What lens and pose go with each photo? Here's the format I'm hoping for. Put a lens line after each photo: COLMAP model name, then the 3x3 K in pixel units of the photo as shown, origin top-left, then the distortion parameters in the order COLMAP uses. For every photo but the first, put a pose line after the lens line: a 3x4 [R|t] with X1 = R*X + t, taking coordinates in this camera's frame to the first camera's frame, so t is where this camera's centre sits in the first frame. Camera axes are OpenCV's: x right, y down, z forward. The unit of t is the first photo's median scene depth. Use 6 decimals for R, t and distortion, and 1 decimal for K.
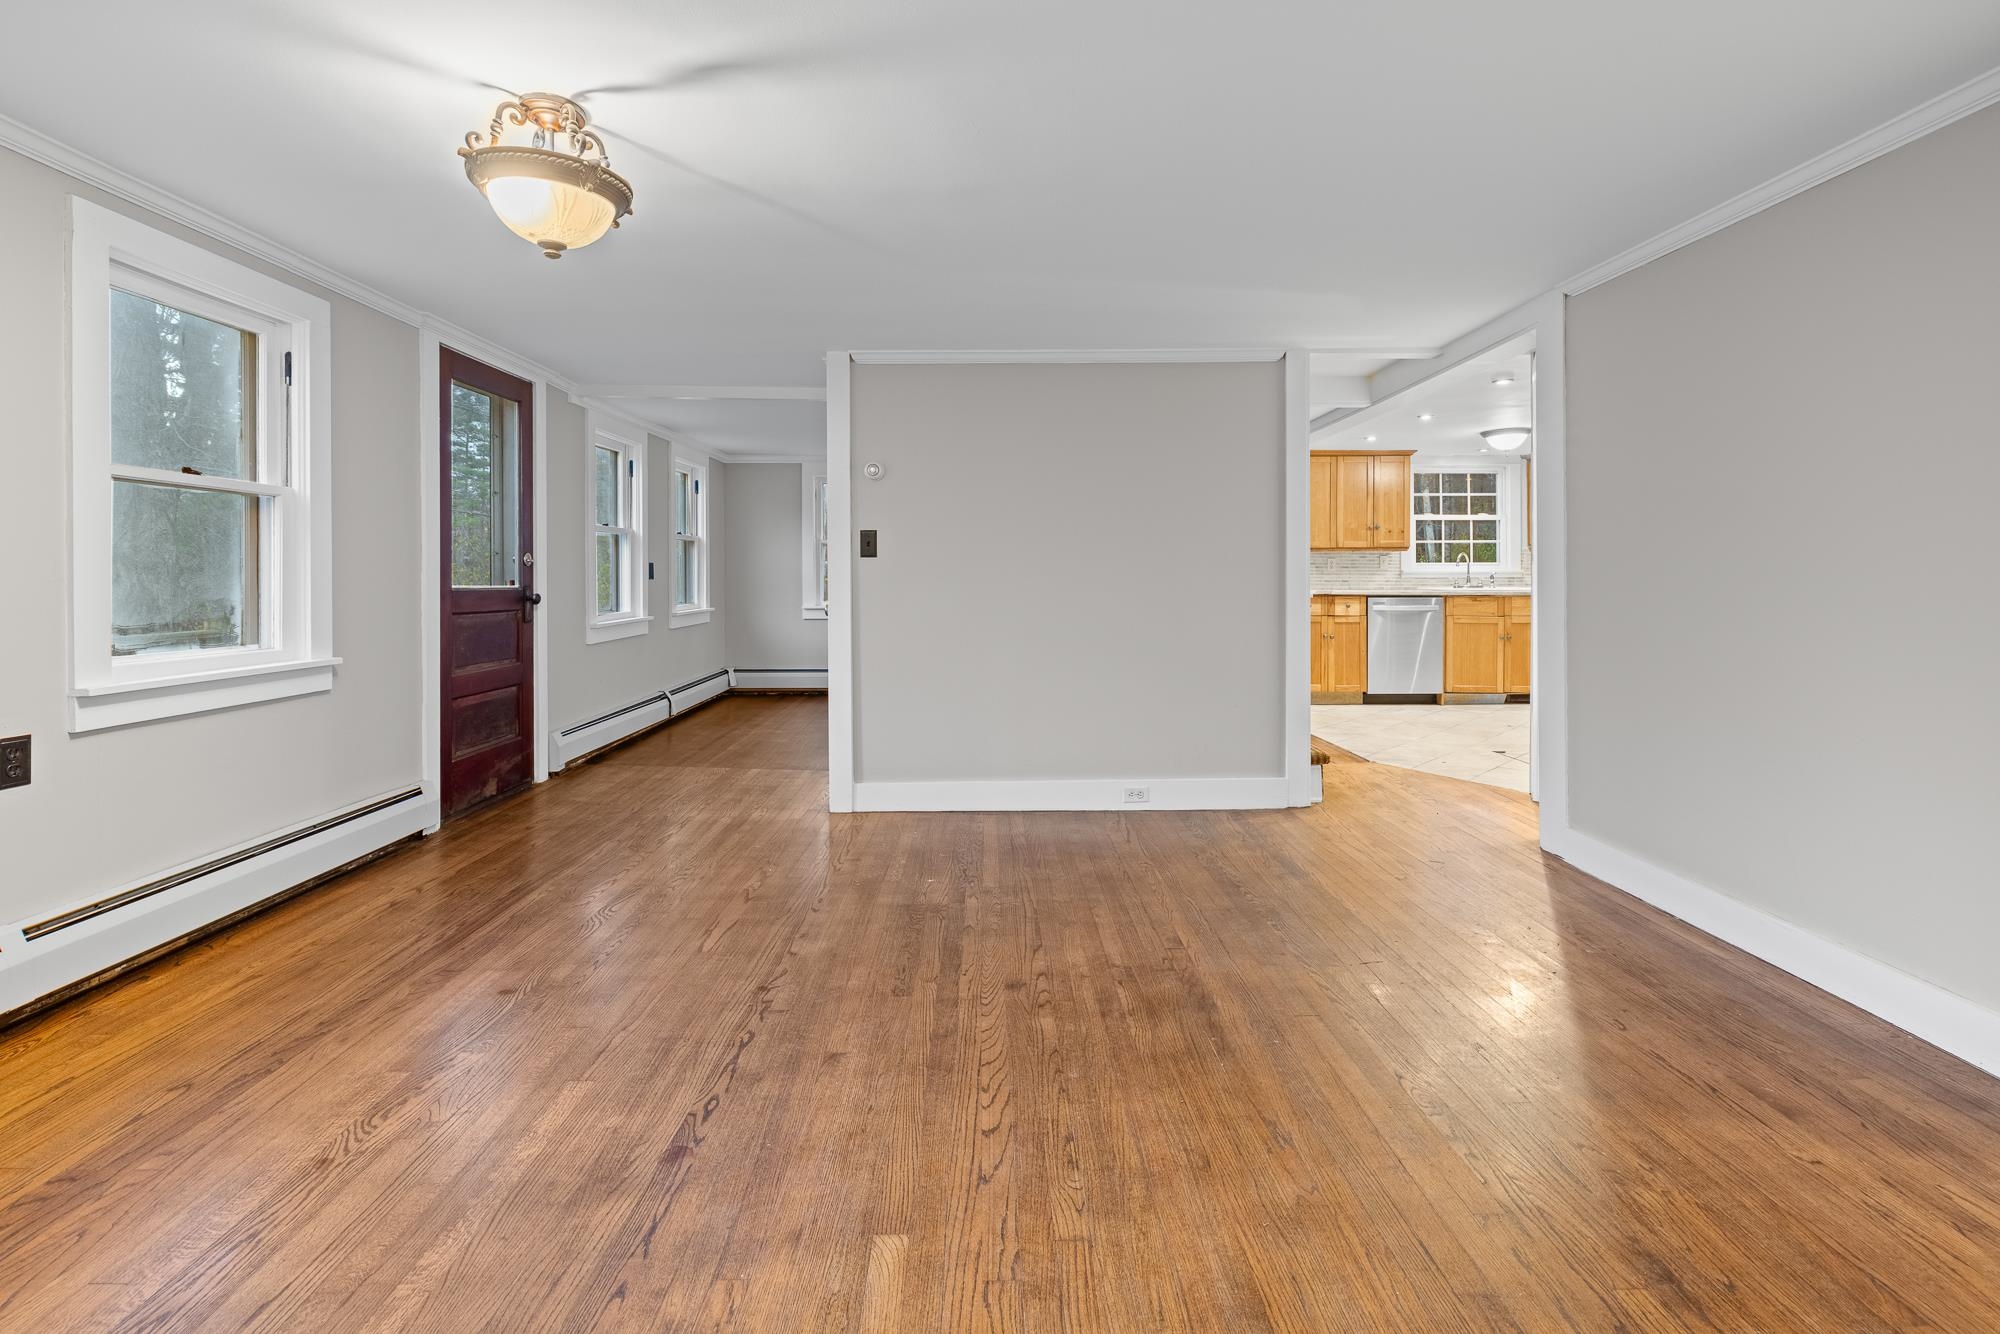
lens RADIAL K [[872.1, 0, 985.7], [0, 872.1, 582.1], [0, 0, 1]] dist [0.001778, -0.001162]
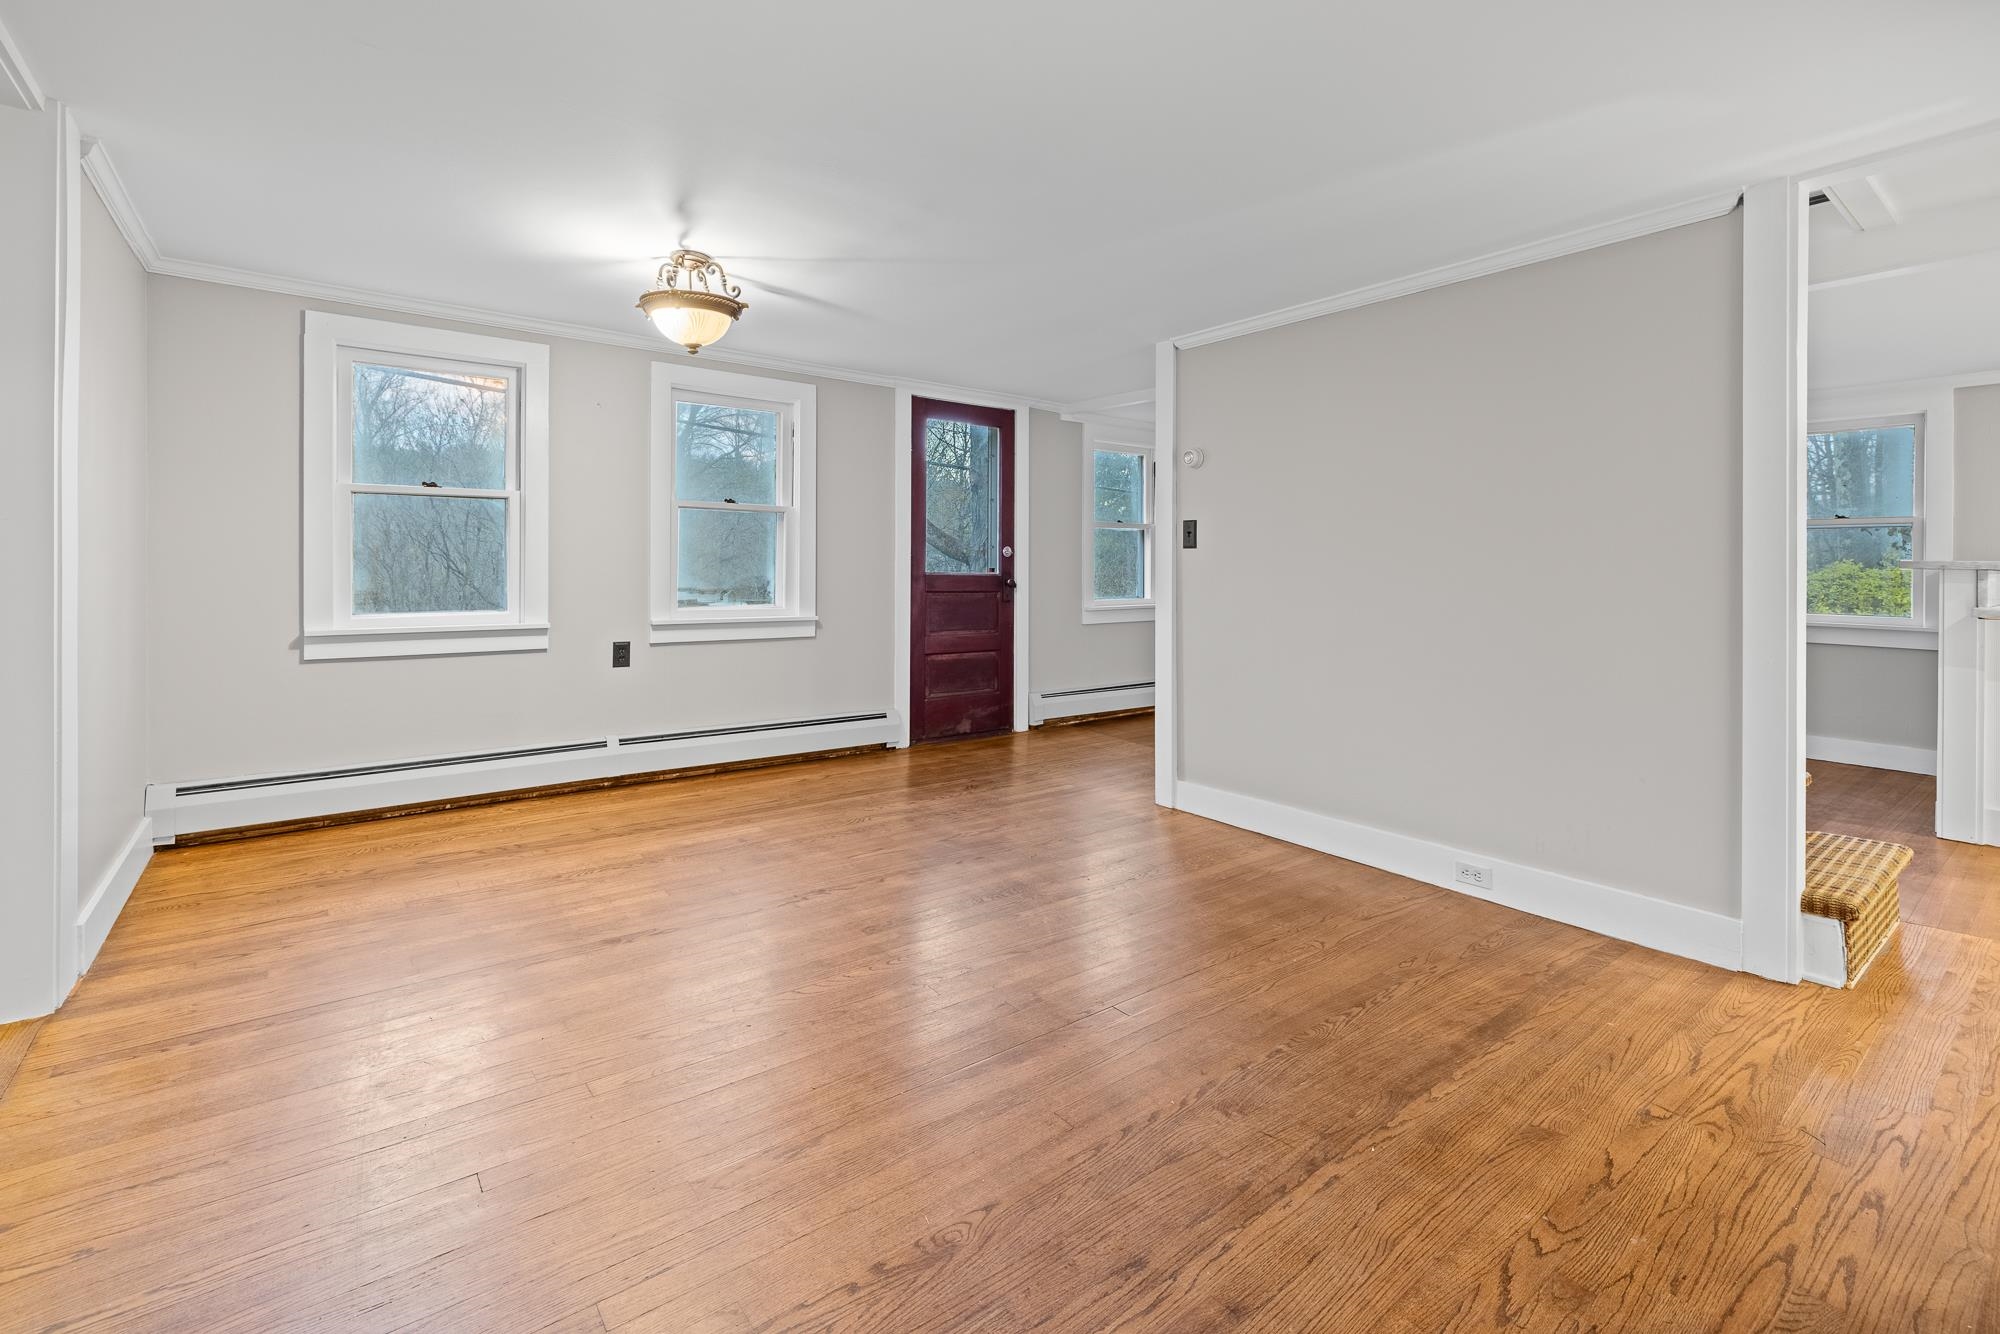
lens RADIAL K [[872.1, 0, 987.9], [0, 872.1, 569.7], [0, 0, 1]] dist [0.001778, -0.001162]
pose [[0.601924, 0.012626, -0.798454, 0.509347], [-0.017514, 0.999843, 0.002608, -0.003330], [0.798361, 0.012415, 0.602051, 0.244210]]
